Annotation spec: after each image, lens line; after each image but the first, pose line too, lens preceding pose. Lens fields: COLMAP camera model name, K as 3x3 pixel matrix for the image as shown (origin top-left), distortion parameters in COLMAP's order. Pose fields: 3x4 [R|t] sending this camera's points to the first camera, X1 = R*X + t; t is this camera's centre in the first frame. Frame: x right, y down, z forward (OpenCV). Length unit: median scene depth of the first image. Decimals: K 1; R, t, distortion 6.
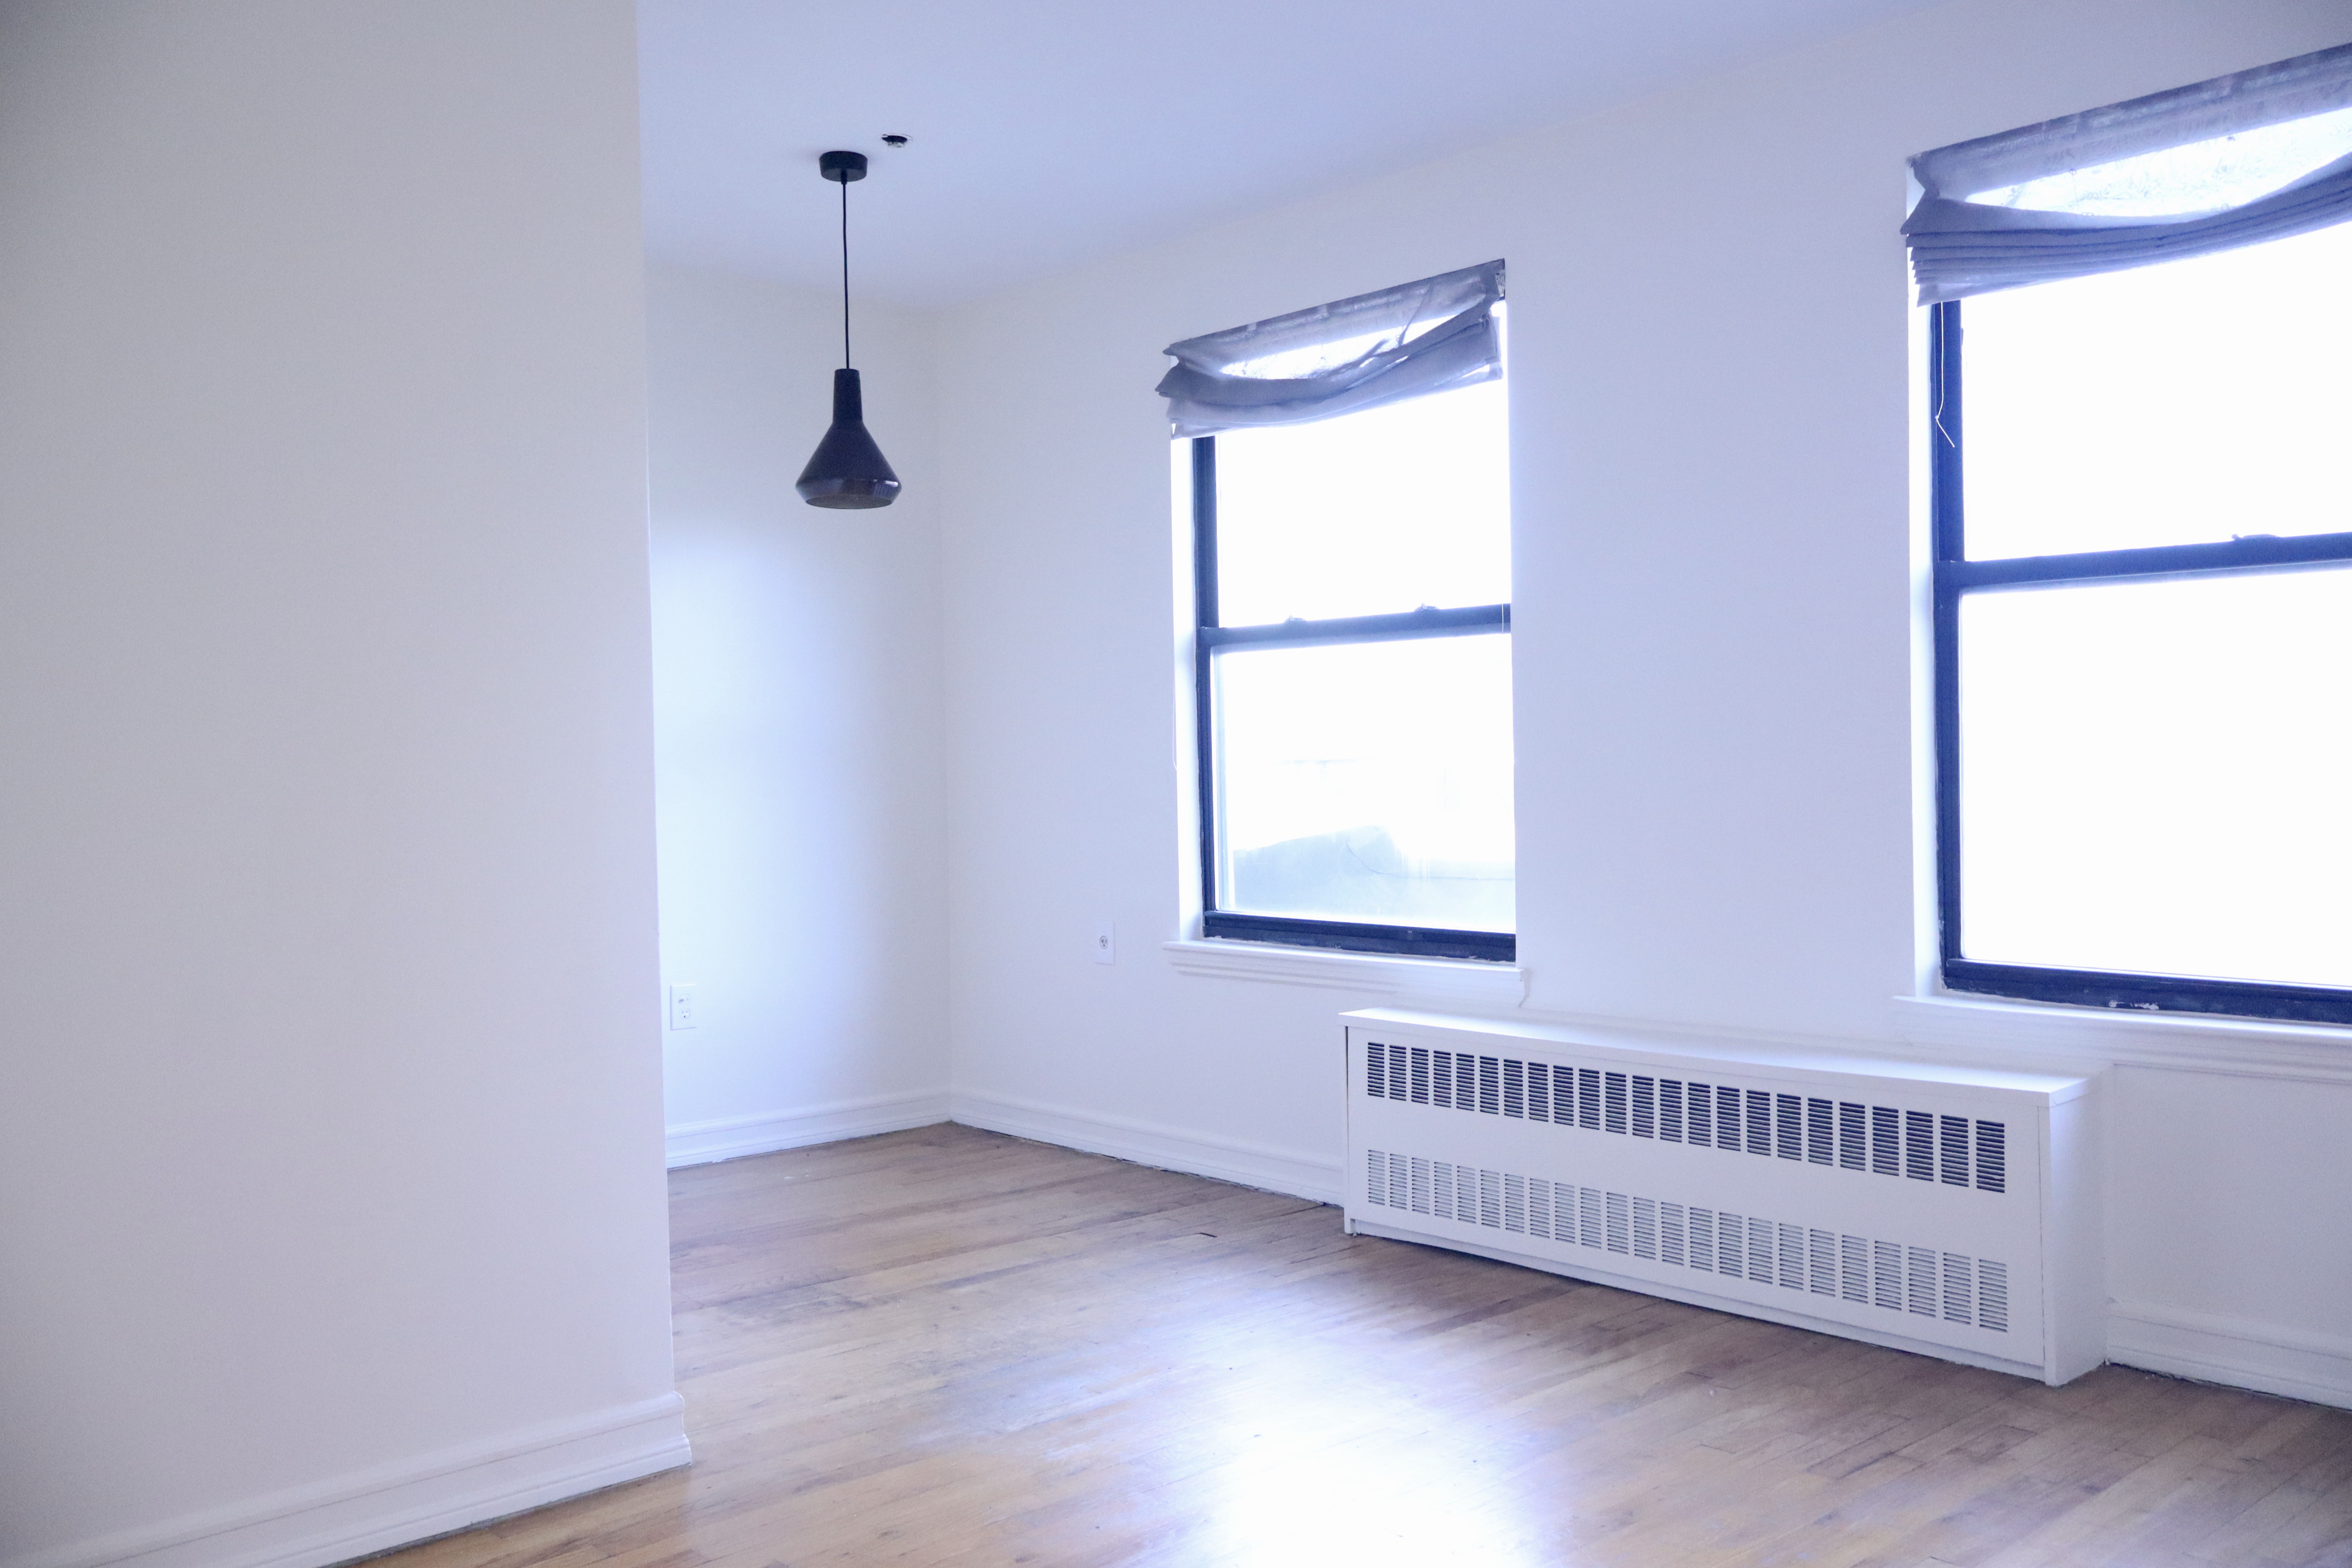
lens RADIAL K [[1949.5, 0, 1176.0], [0, 1949.5, 784.0], [0, 0, 1]] dist [-0.012886, -0.003537]
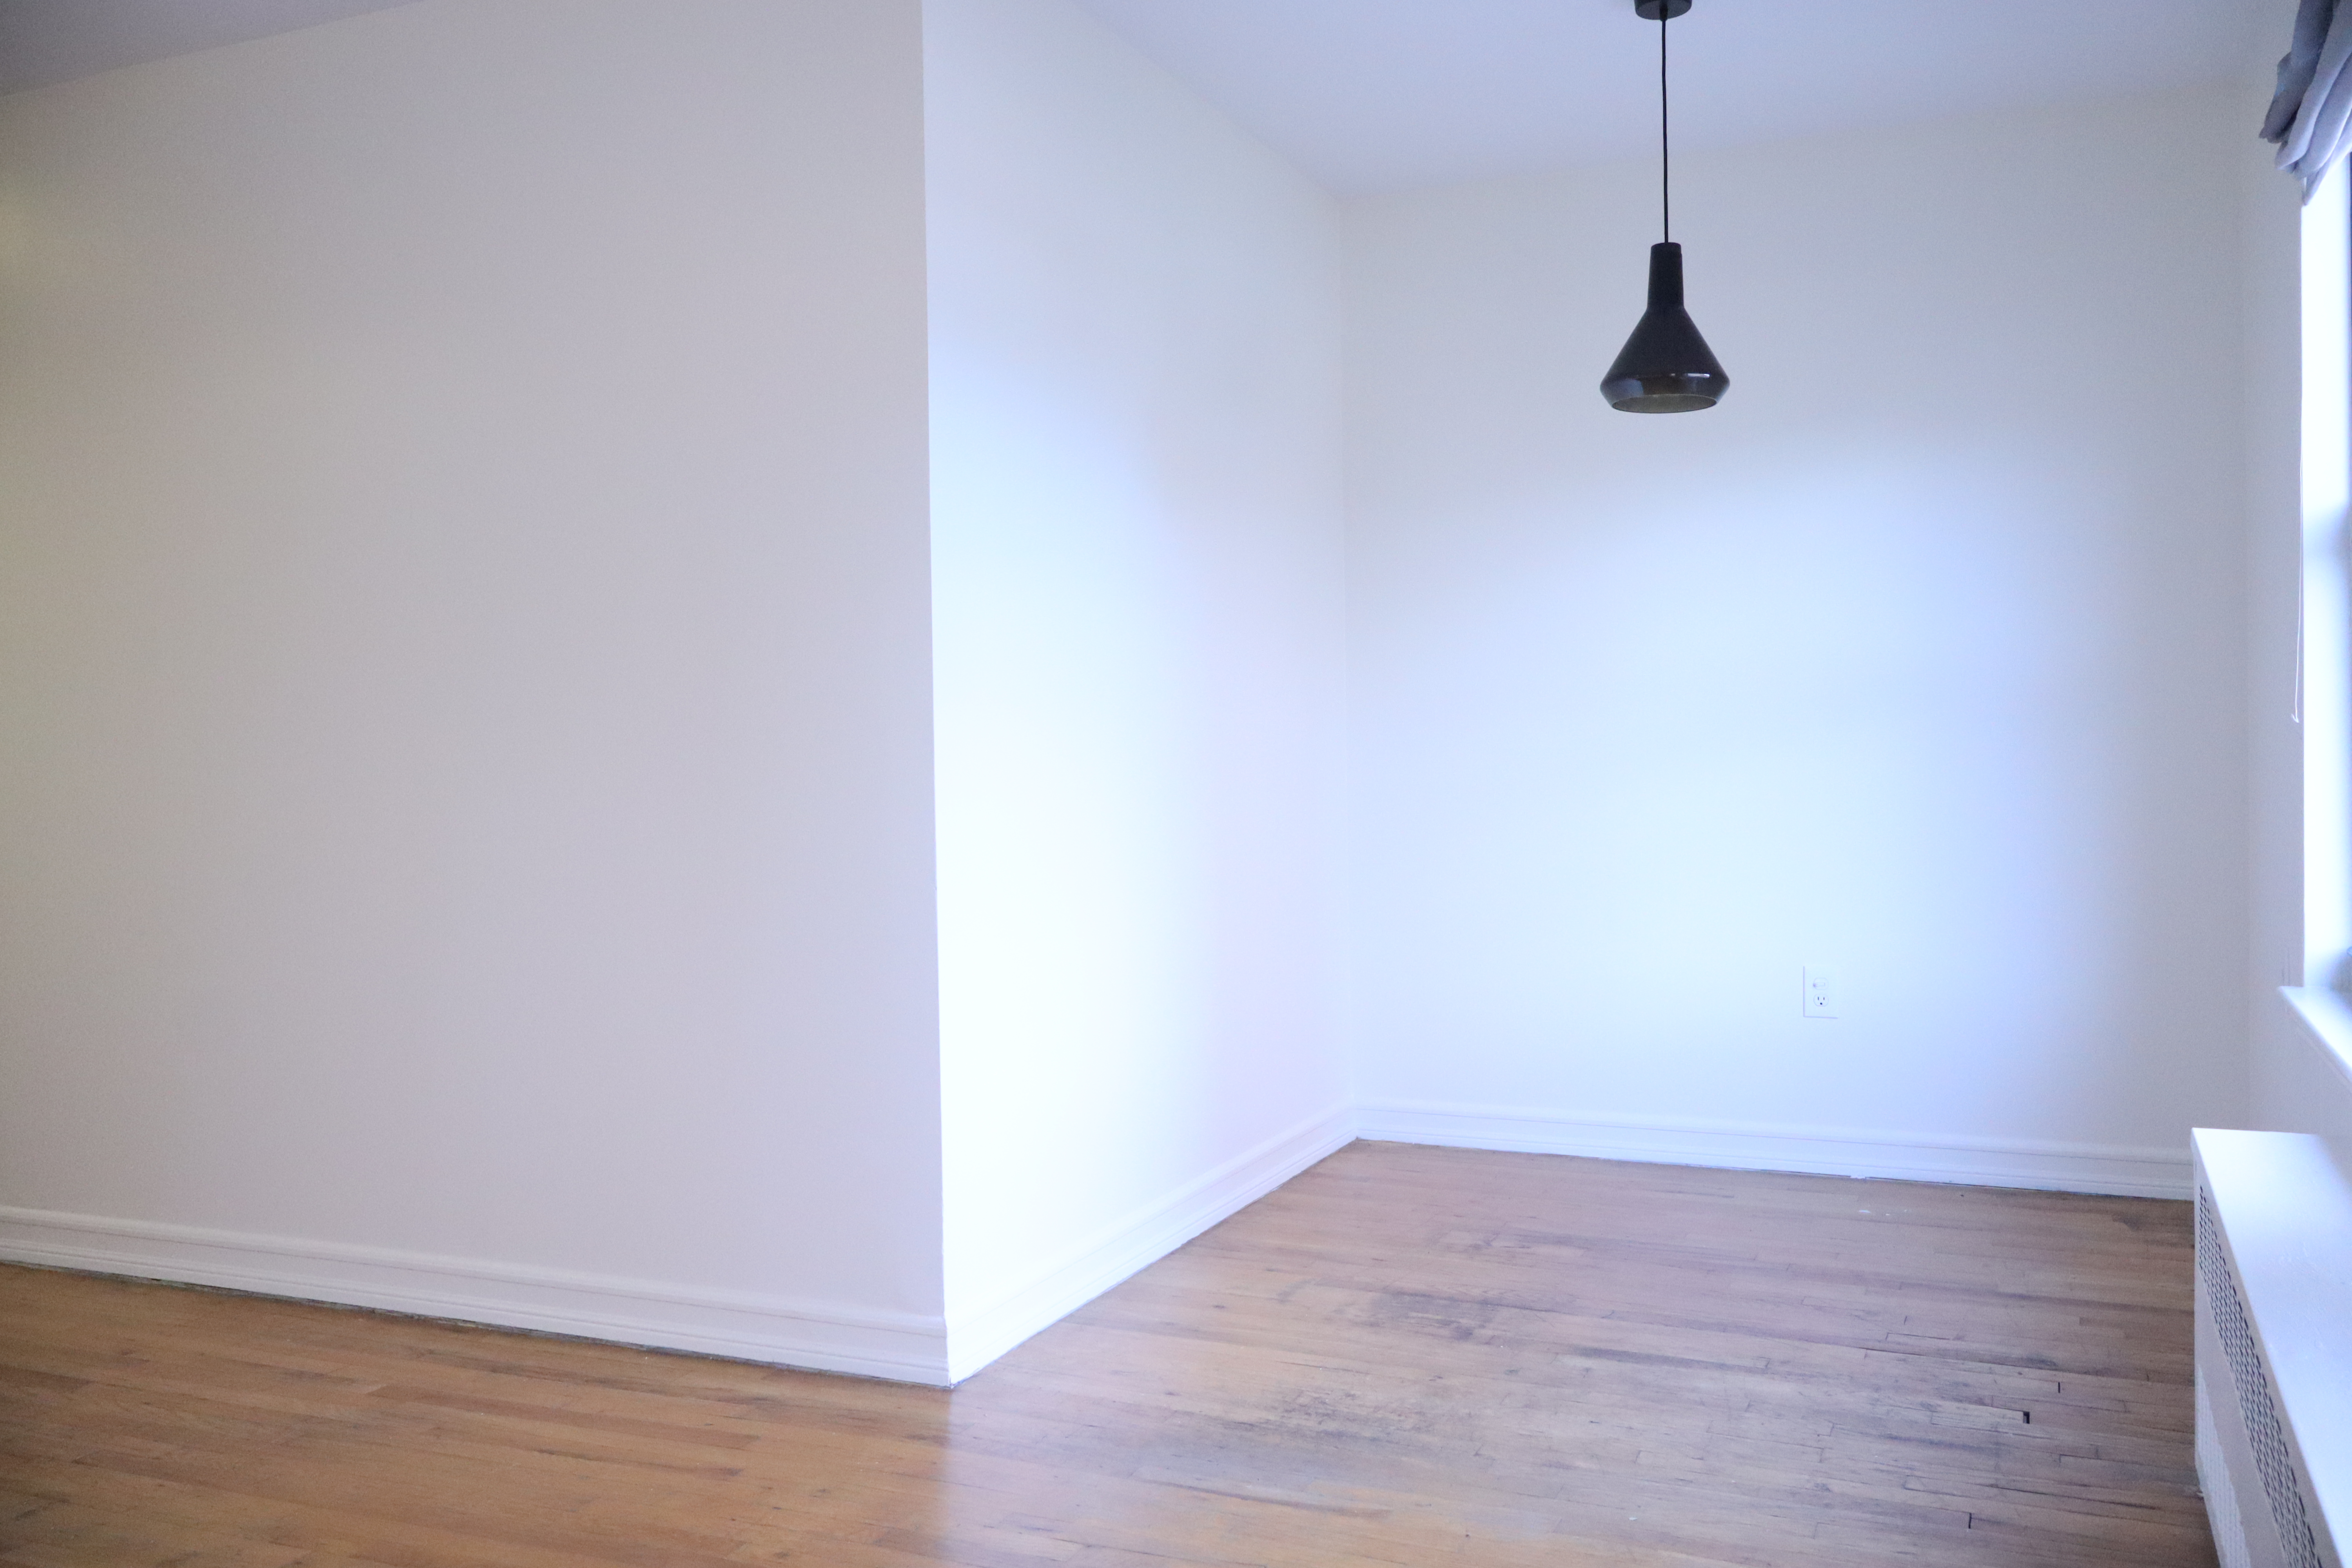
lens RADIAL K [[1949.5, 0, 1176.0], [0, 1949.5, 784.0], [0, 0, 1]] dist [-0.012886, -0.003537]
pose [[0.405552, 0.036223, -0.913354, 0.526405], [-0.003278, 0.999266, 0.038174, -0.013656], [0.914066, -0.012488, 0.405373, 0.479573]]
